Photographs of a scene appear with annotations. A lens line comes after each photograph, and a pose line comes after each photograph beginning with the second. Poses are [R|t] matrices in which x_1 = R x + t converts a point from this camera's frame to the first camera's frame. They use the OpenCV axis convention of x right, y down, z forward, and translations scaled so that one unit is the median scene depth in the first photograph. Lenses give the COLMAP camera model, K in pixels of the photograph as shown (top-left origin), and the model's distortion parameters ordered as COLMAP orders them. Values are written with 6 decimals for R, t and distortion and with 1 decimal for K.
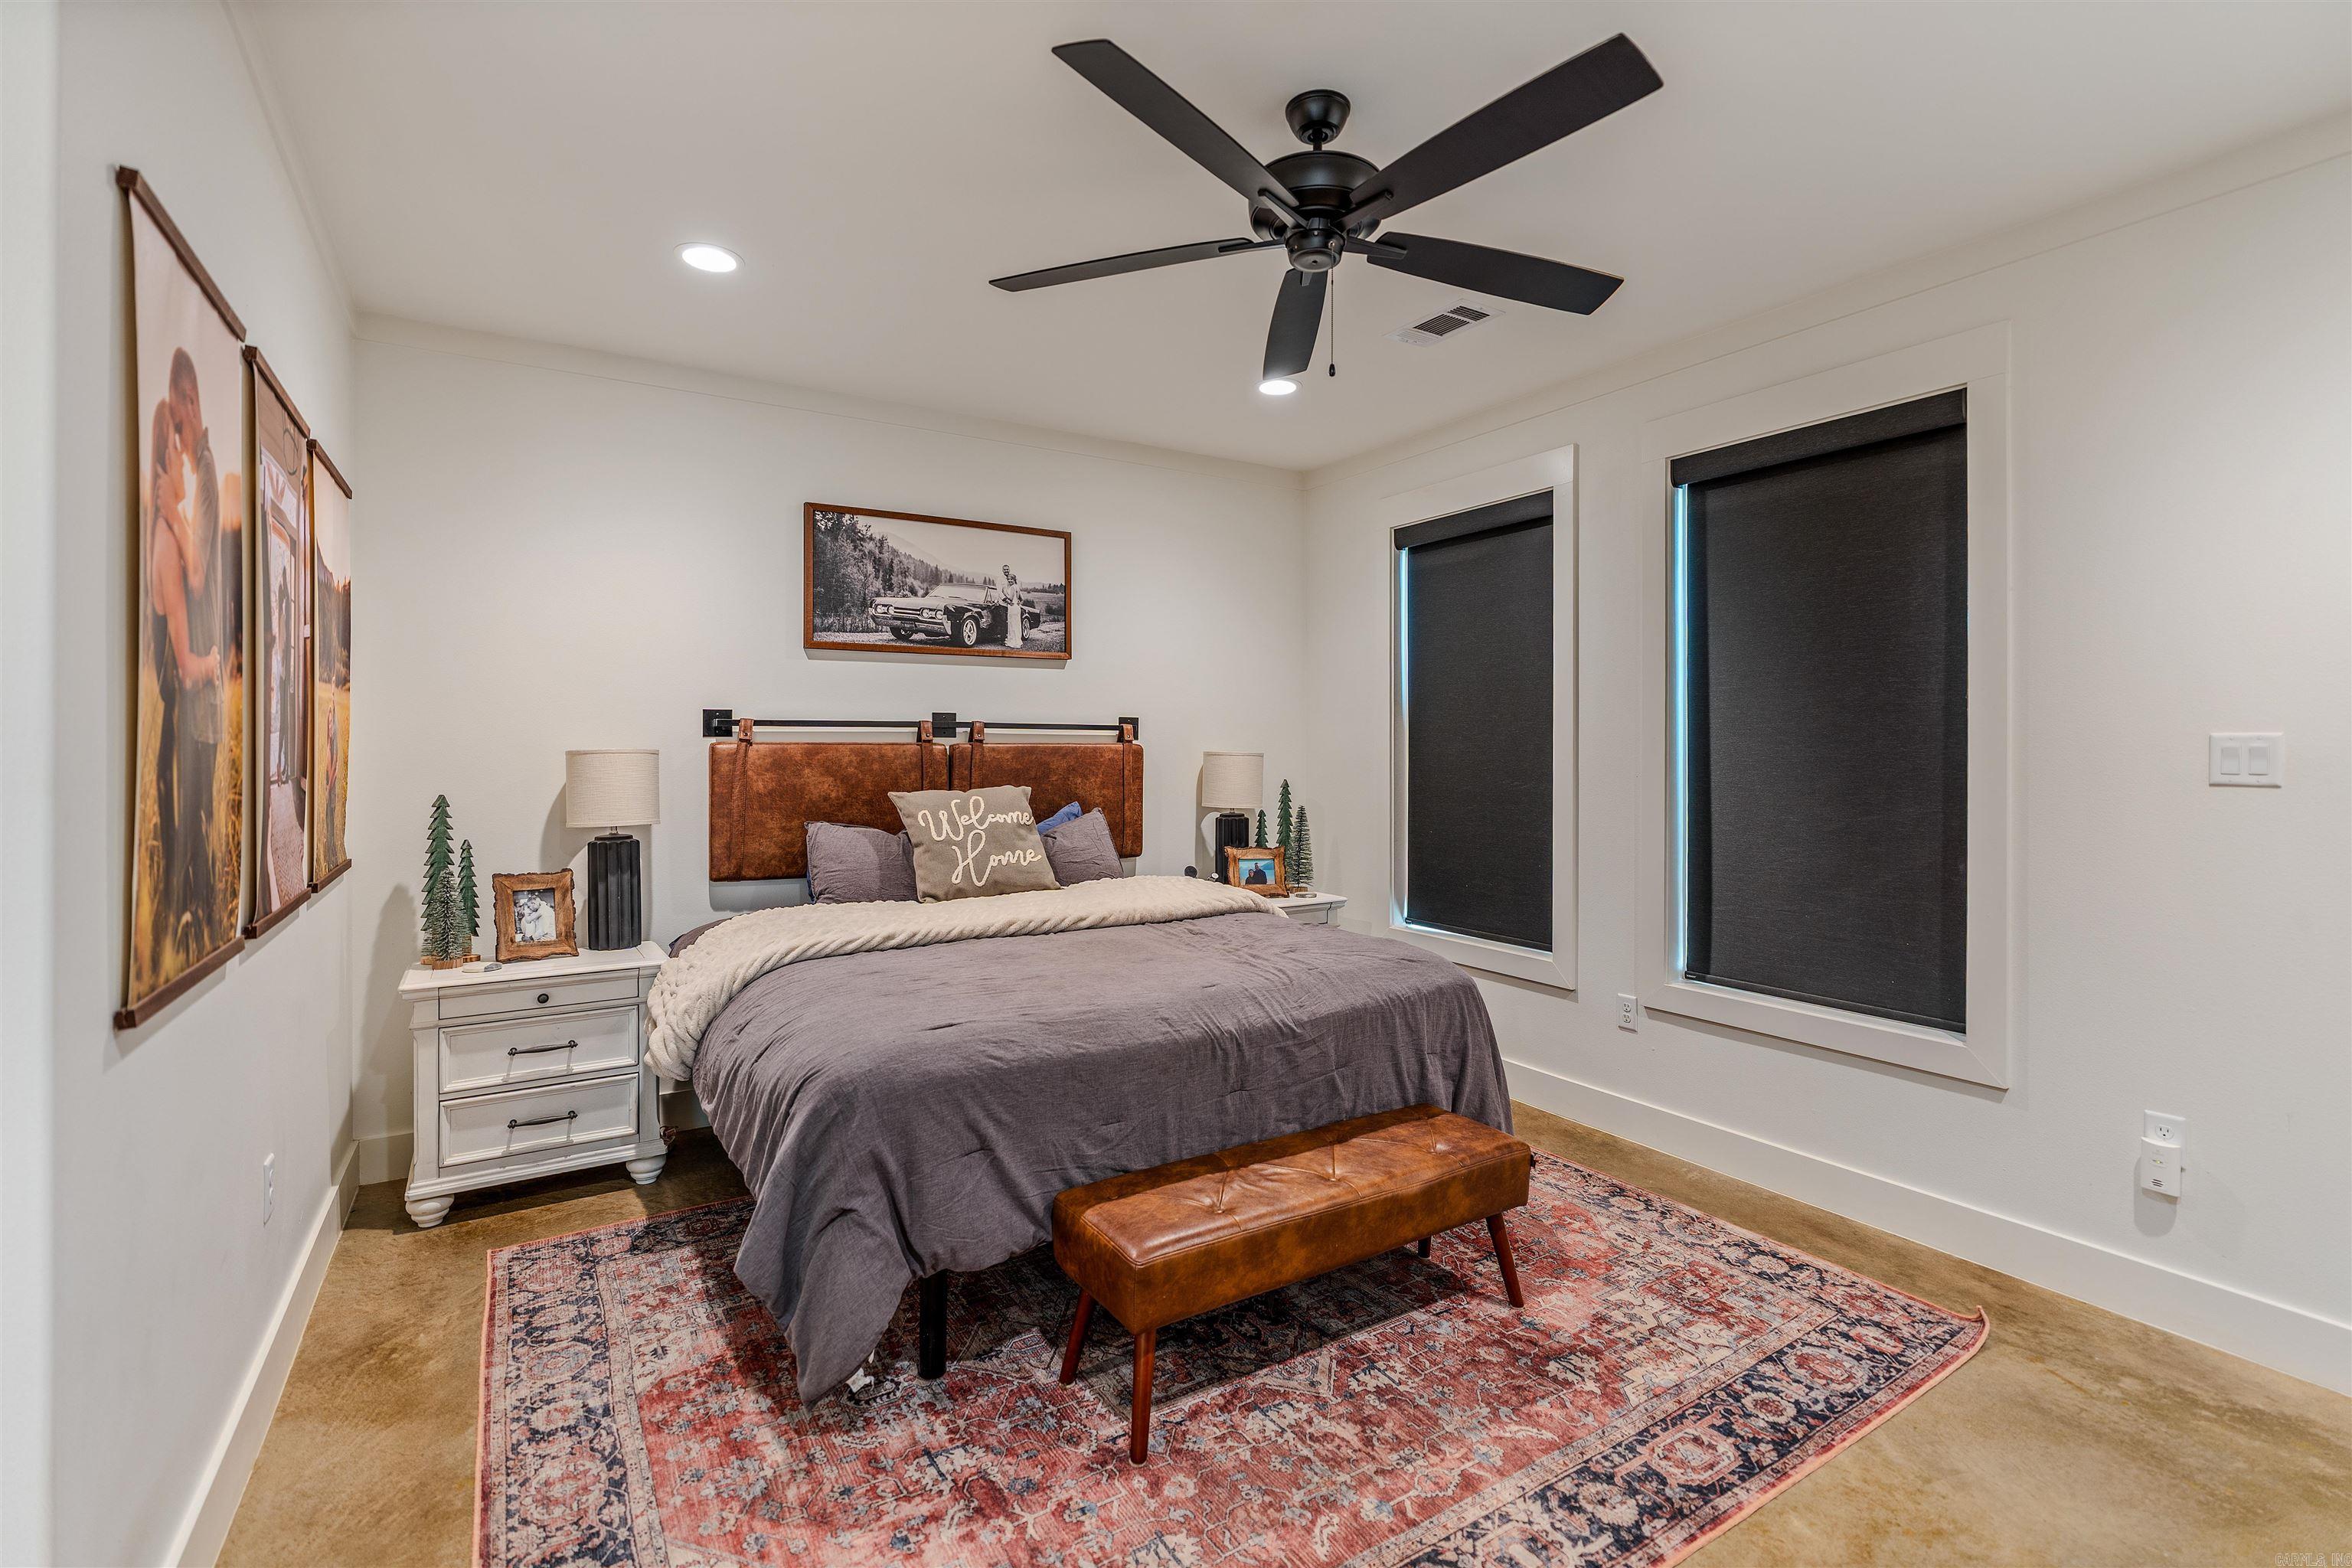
lens RADIAL K [[1063.6, 0, 1182.9], [0, 1063.6, 746.7], [0, 0, 1]] dist [-0.002127, 0.000383]
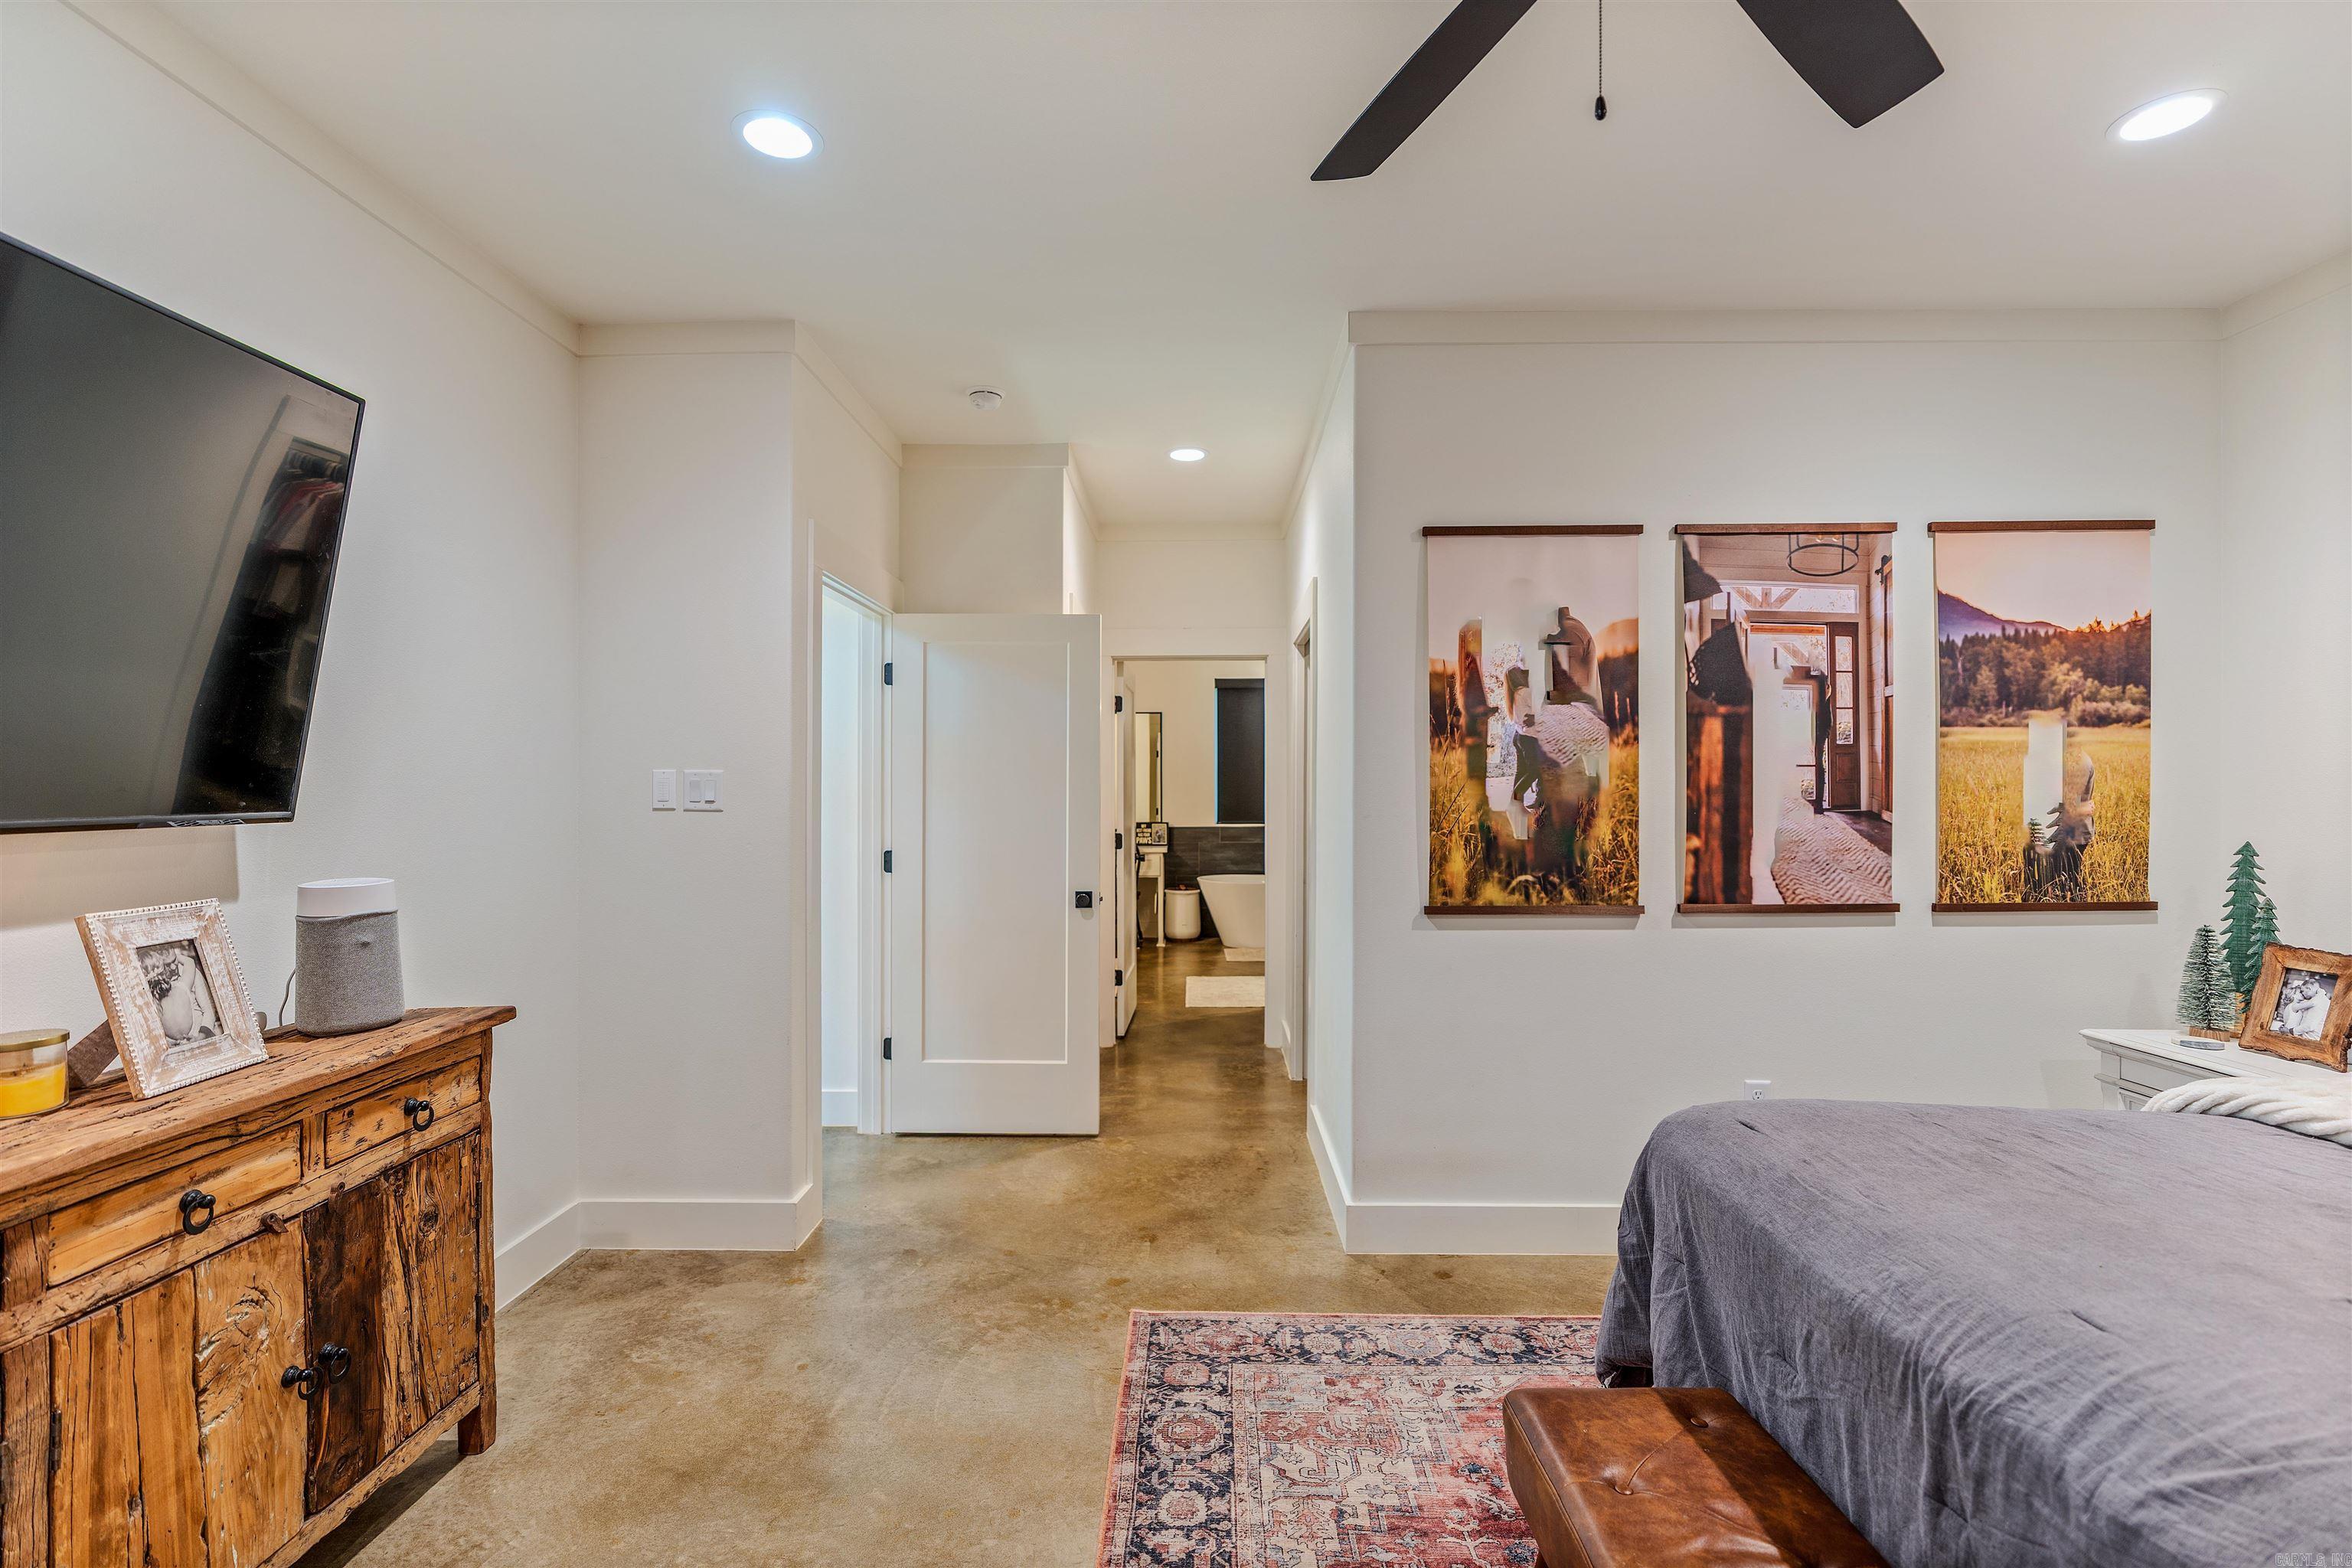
lens RADIAL K [[1082.5, 0, 1177.9], [0, 1082.5, 785.7], [0, 0, 1]] dist [-0.000750, 0.000046]
pose [[-0.546223, -0.001350, -0.837639, 0.507025], [0.000707, 0.999998, -0.002072, 0.001939], [0.837639, -0.001725, -0.546221, 0.772125]]
